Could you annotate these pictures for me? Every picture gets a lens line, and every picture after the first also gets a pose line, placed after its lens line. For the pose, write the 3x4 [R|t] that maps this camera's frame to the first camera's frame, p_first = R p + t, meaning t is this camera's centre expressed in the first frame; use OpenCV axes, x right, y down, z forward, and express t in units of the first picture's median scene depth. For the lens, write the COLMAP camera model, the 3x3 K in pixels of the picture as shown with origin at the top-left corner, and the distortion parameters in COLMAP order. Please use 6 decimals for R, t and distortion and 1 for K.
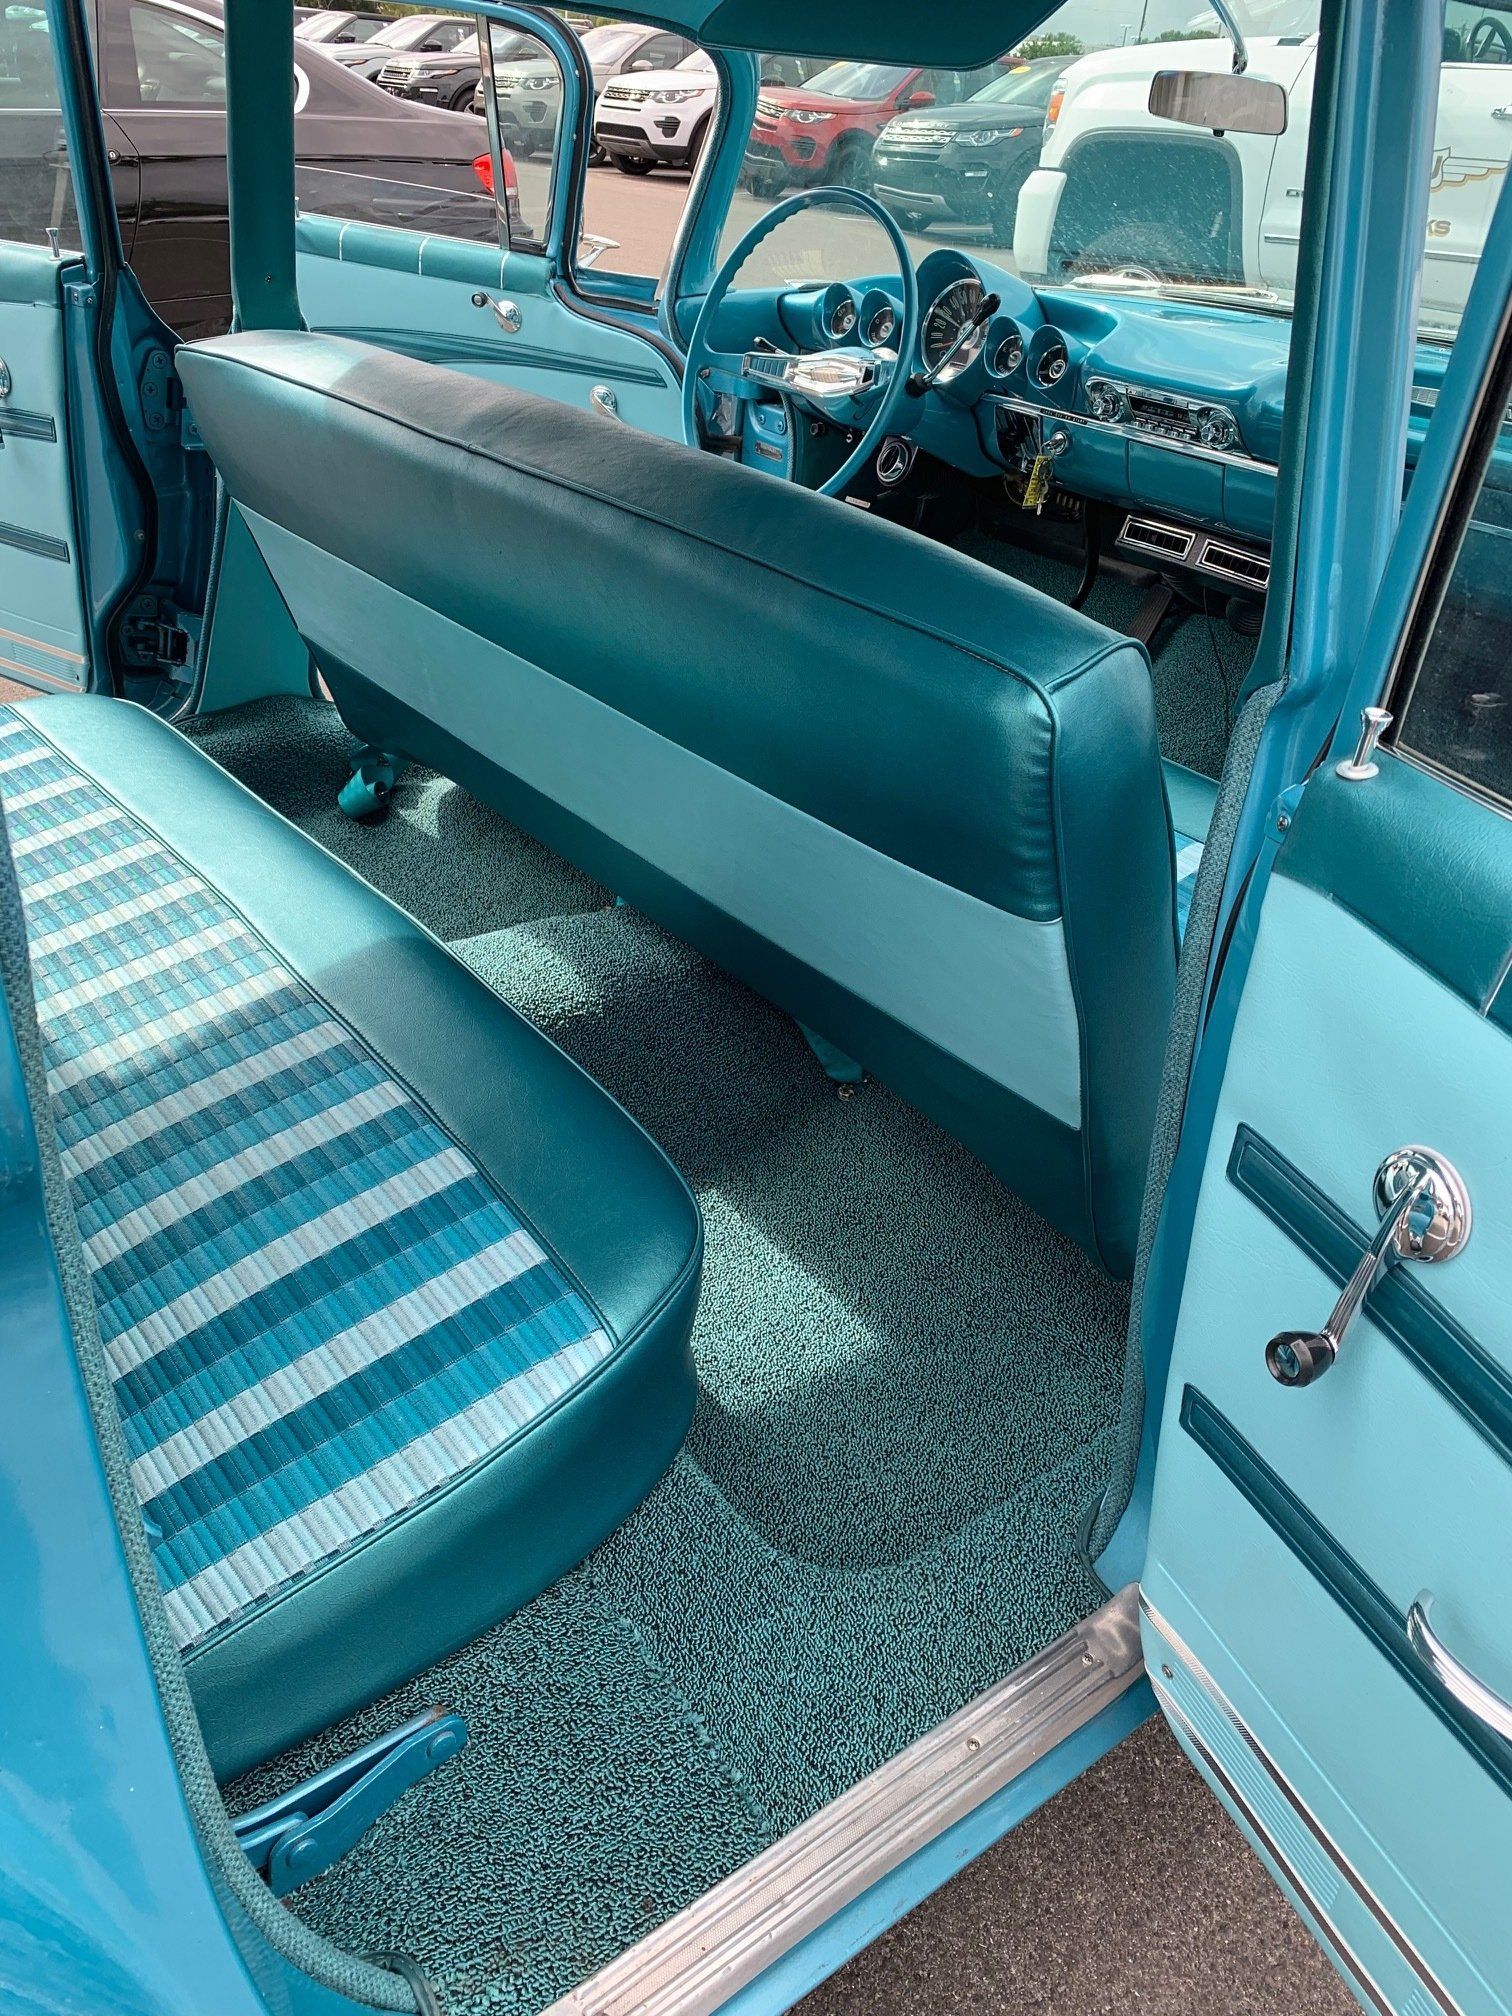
lens RADIAL K [[1589.7, 0, 745.8], [0, 1589.7, 1001.2], [0, 0, 1]] dist [0.034293, -0.049413]
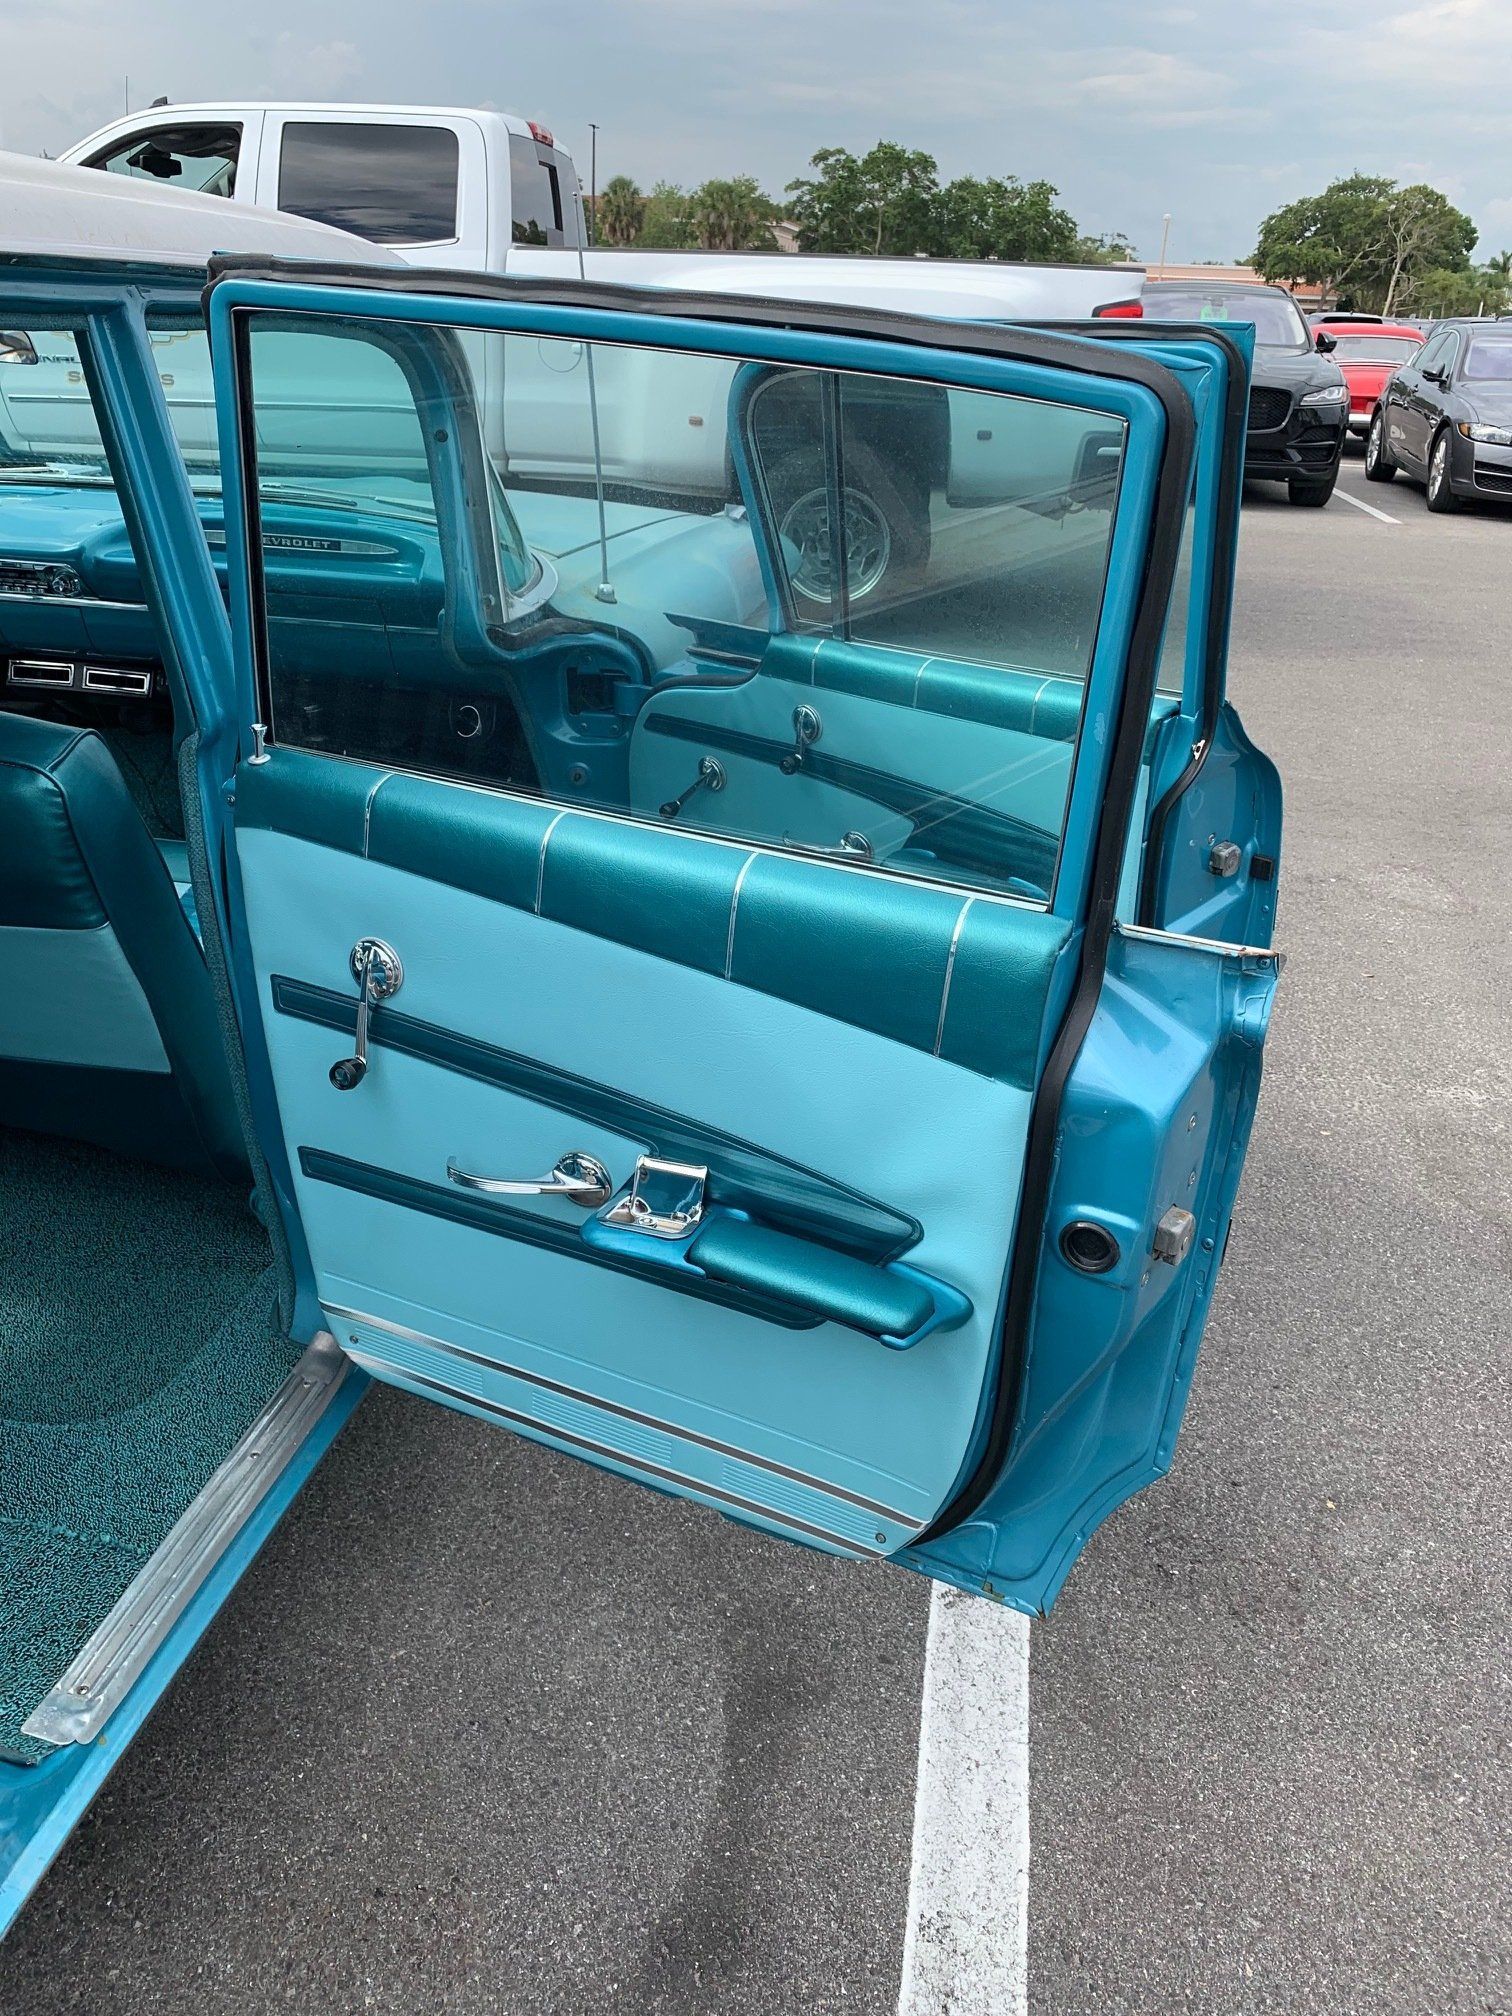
lens RADIAL K [[1589.7, 0, 745.8], [0, 1589.7, 1001.2], [0, 0, 1]] dist [0.034293, -0.049413]
pose [[0.761460, -0.307512, 0.570627, -0.226387], [0.346050, 0.937217, 0.043291, 0.163398], [-0.548113, 0.164501, 0.820068, -0.533469]]
